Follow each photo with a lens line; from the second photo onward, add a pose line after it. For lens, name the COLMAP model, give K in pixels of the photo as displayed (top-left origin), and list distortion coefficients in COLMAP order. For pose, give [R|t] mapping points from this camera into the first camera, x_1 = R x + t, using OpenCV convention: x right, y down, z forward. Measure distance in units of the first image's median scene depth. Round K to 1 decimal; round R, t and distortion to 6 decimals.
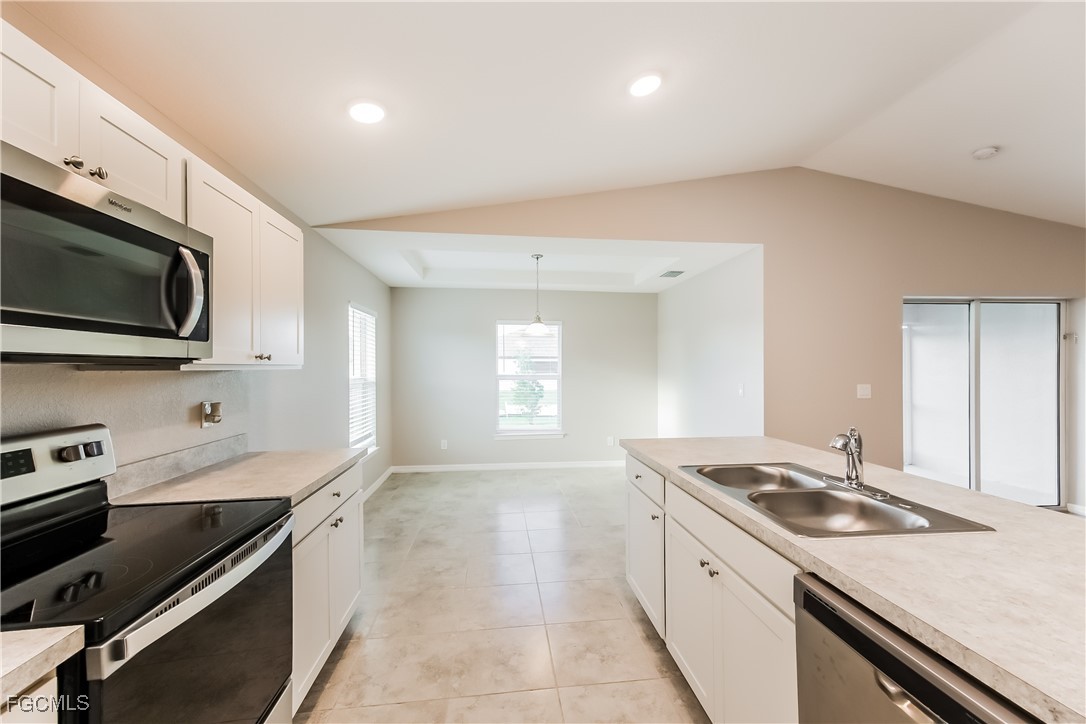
lens RADIAL K [[439.3, 0, 548.3], [0, 439.3, 365.8], [0, 0, 1]] dist [0.002371, 0.000537]
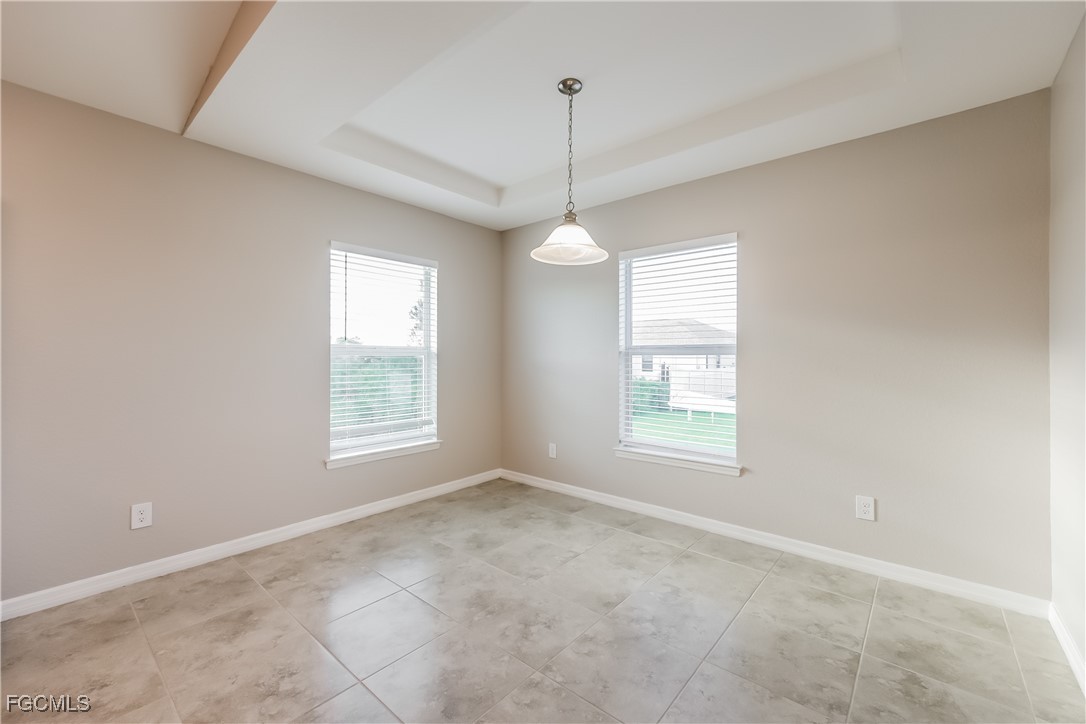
lens RADIAL K [[439.3, 0, 548.2], [0, 439.3, 355.4], [0, 0, 1]] dist [0.002371, 0.000537]
pose [[0.684275, 0.000041, -0.729224, 0.399666], [-0.001773, 0.999997, -0.001606, 0.054947], [0.729221, 0.002392, 0.684274, 0.852386]]
